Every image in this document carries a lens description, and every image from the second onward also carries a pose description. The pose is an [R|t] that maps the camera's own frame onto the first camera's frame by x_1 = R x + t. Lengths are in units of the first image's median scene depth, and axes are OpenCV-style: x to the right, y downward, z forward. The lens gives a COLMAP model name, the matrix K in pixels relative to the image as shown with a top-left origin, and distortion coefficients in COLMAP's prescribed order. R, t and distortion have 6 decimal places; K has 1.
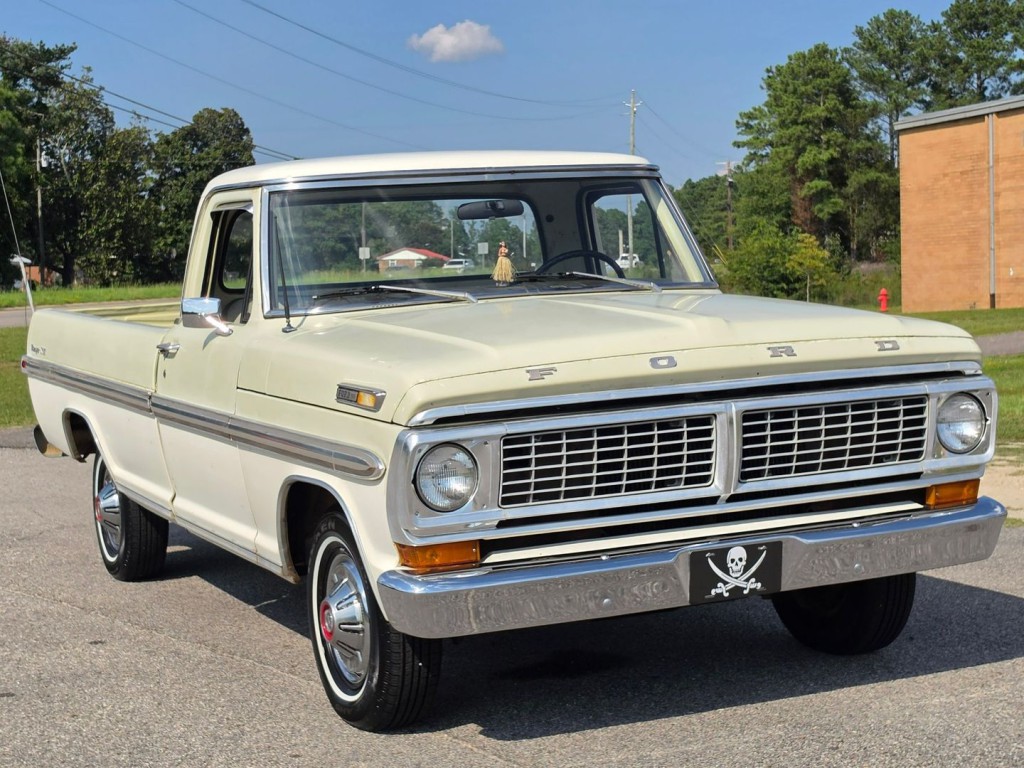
lens RADIAL K [[1874.1, 0, 514.7], [0, 1874.1, 398.8], [0, 0, 1]] dist [0.141420, 0.000000]
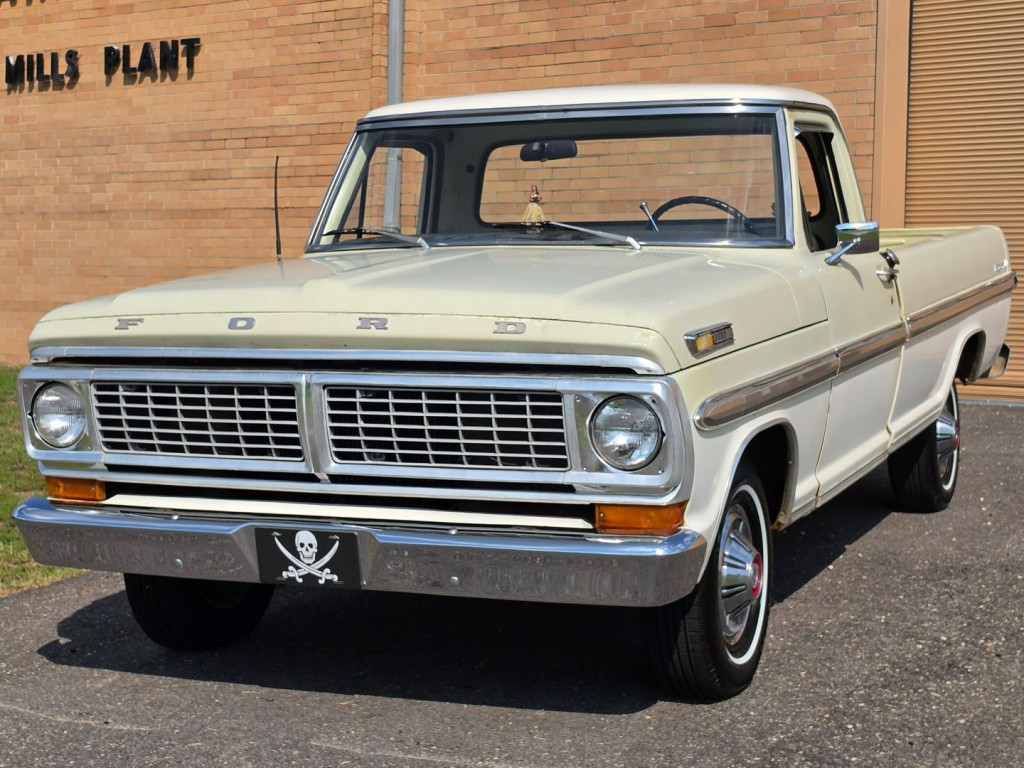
lens RADIAL K [[1861.1, 0, 517.1], [0, 1861.1, 396.0], [0, 0, 1]] dist [0.289789, 0.000000]
pose [[0.656530, 0.113021, -0.745785, 0.850158], [-0.074506, 0.993593, 0.084987, -0.071244], [0.750611, -0.000231, 0.660744, 0.467873]]
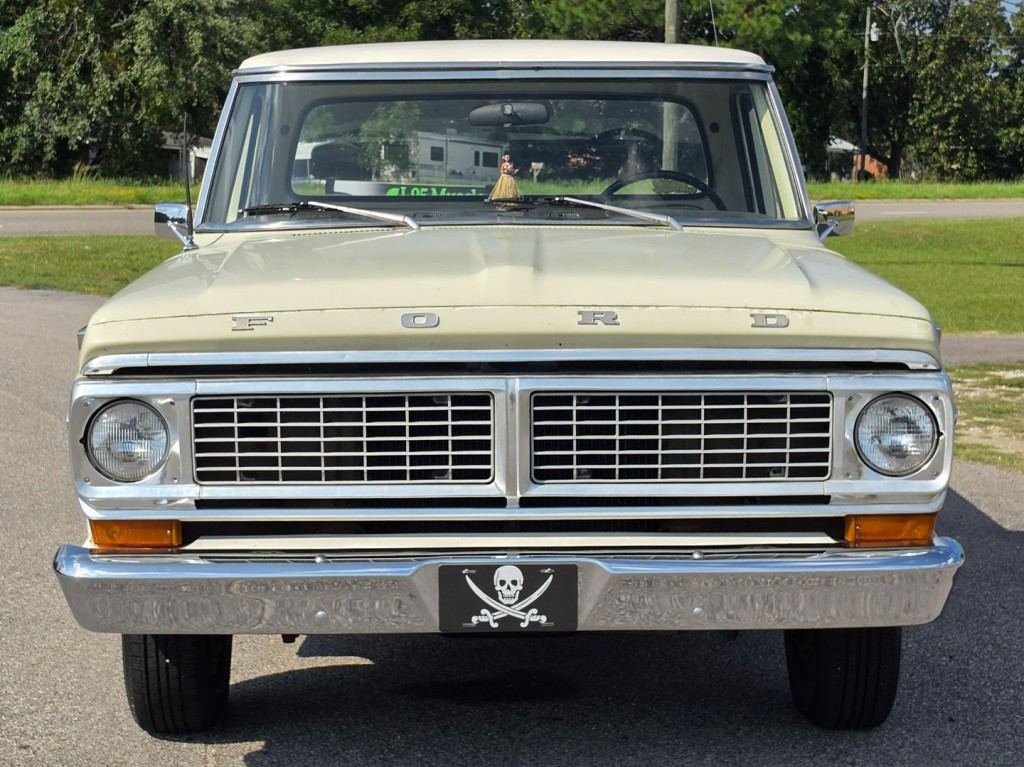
lens RADIAL K [[2142.3, 0, 517.8], [0, 2142.3, 391.0], [0, 0, 1]] dist [0.174508, 0.000000]
pose [[0.913135, 0.089258, -0.397766, 0.460875], [-0.074282, 0.995831, 0.052936, -0.039446], [0.400833, -0.018791, 0.915958, 0.191668]]
